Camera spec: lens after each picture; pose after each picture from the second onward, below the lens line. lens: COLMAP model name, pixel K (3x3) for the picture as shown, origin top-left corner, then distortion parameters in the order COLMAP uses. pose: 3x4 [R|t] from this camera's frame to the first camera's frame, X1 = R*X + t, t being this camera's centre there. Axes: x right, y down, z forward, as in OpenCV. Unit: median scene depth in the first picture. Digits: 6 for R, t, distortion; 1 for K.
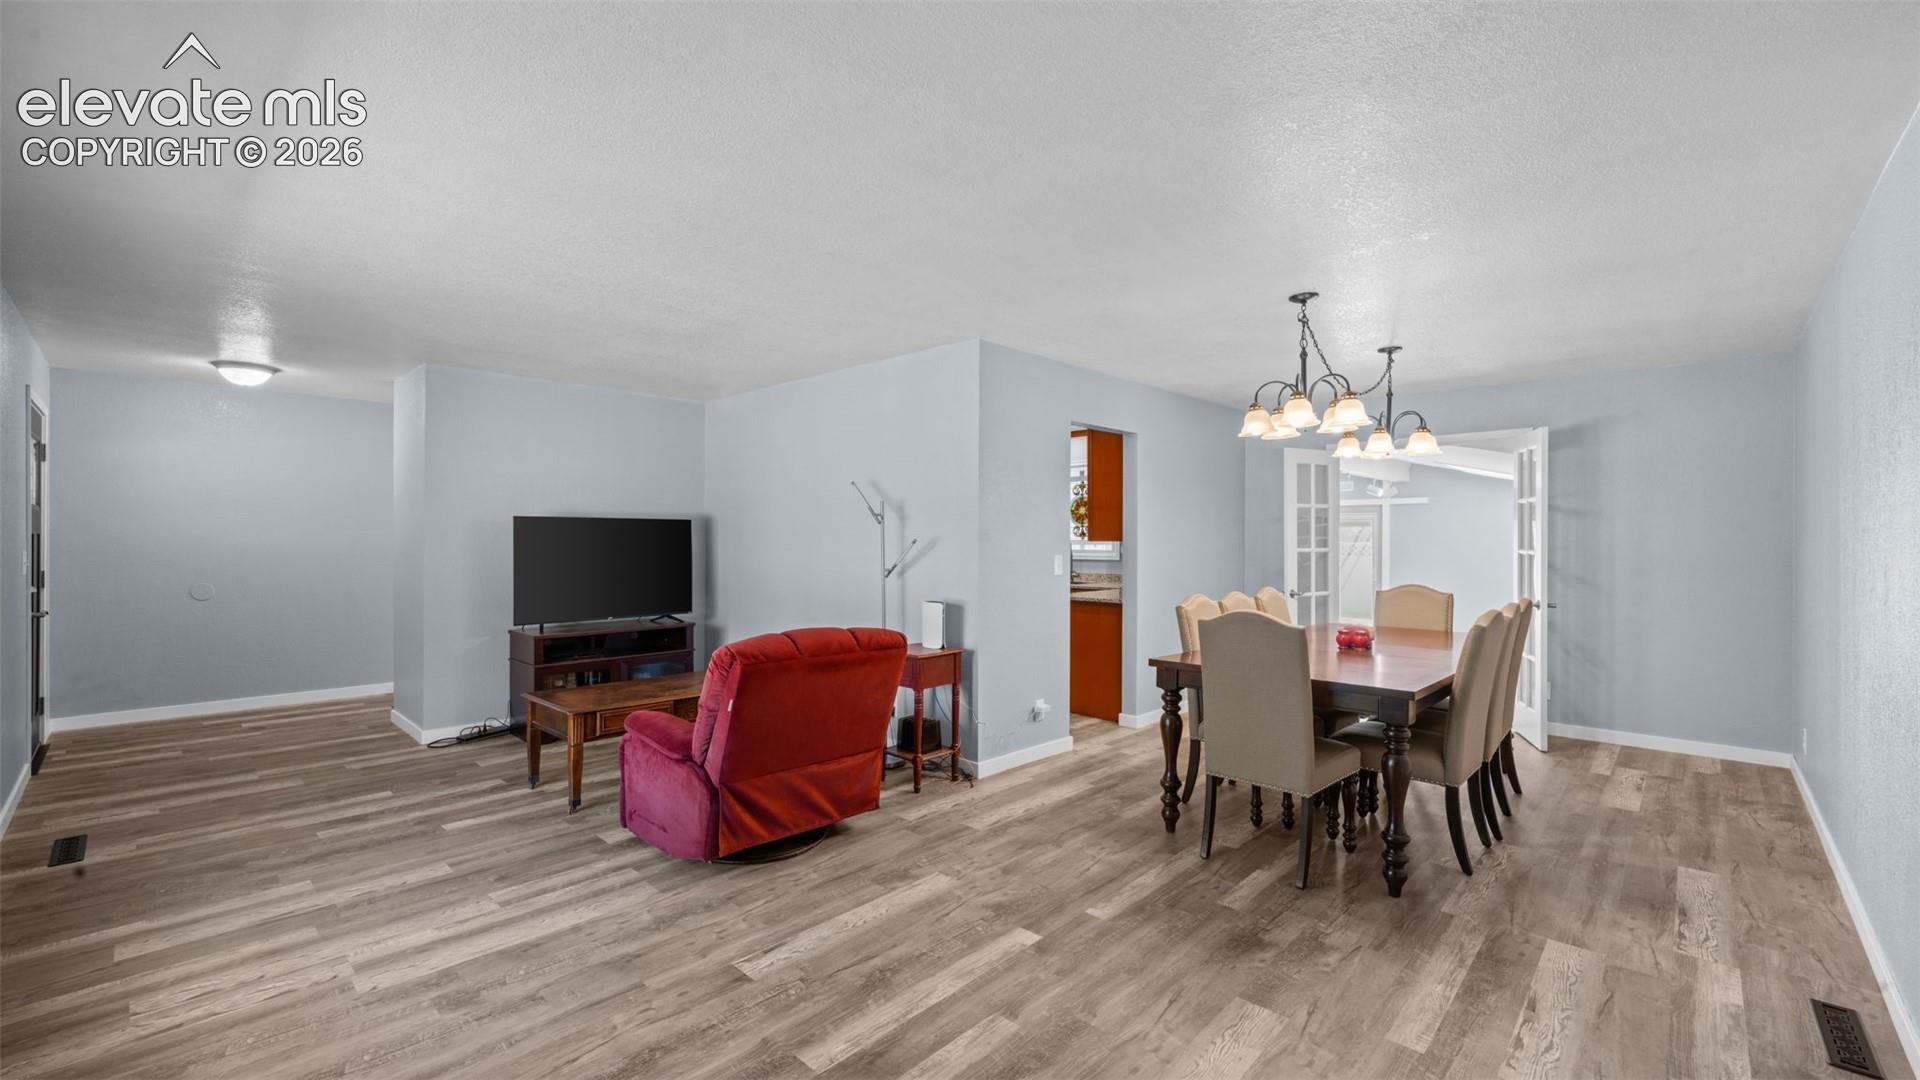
lens RADIAL K [[781.2, 0, 956.4], [0, 781.2, 533.2], [0, 0, 1]] dist [0.000191, -0.001779]
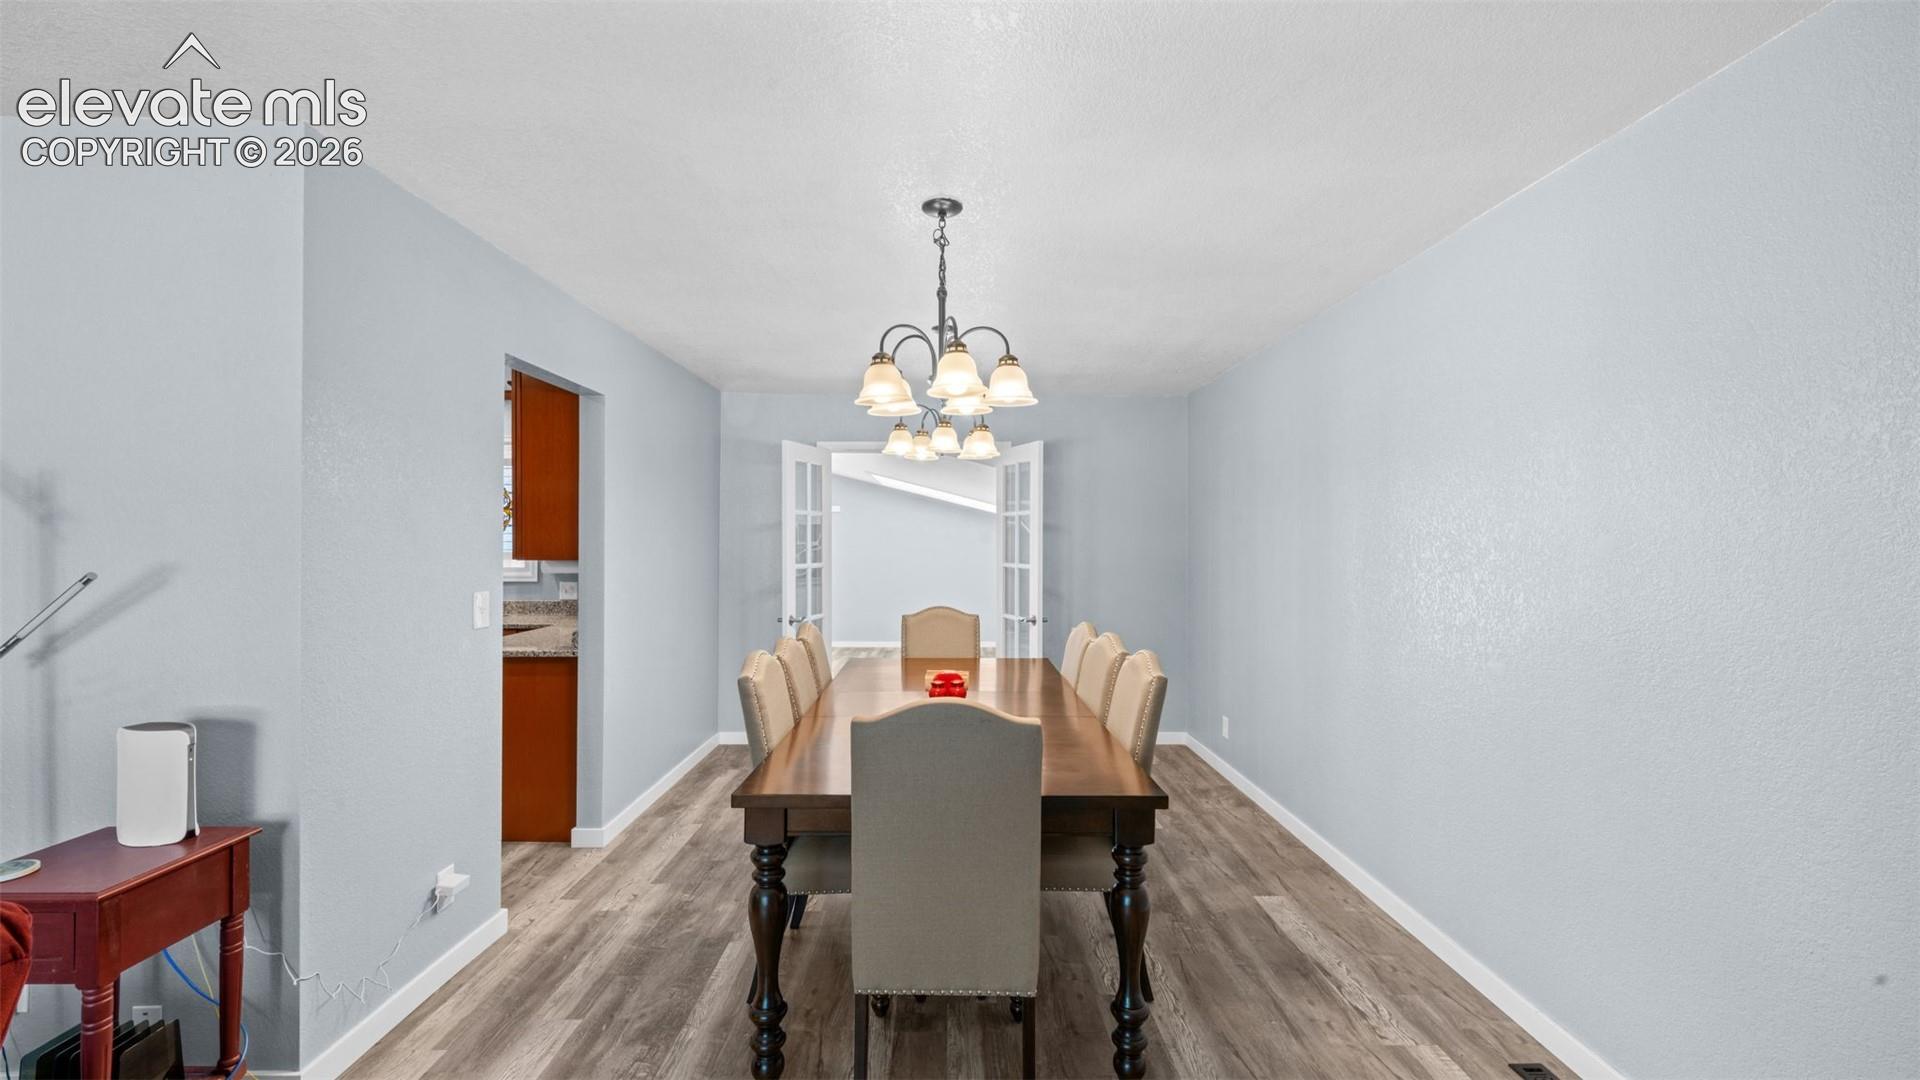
lens RADIAL K [[781.2, 0, 962.5], [0, 781.2, 543.4], [0, 0, 1]] dist [0.000191, -0.001779]
pose [[0.716975, -0.000361, 0.697098, -0.011164], [-0.007880, 0.999932, 0.008622, -0.014912], [-0.697054, -0.011675, 0.716924, 0.418589]]
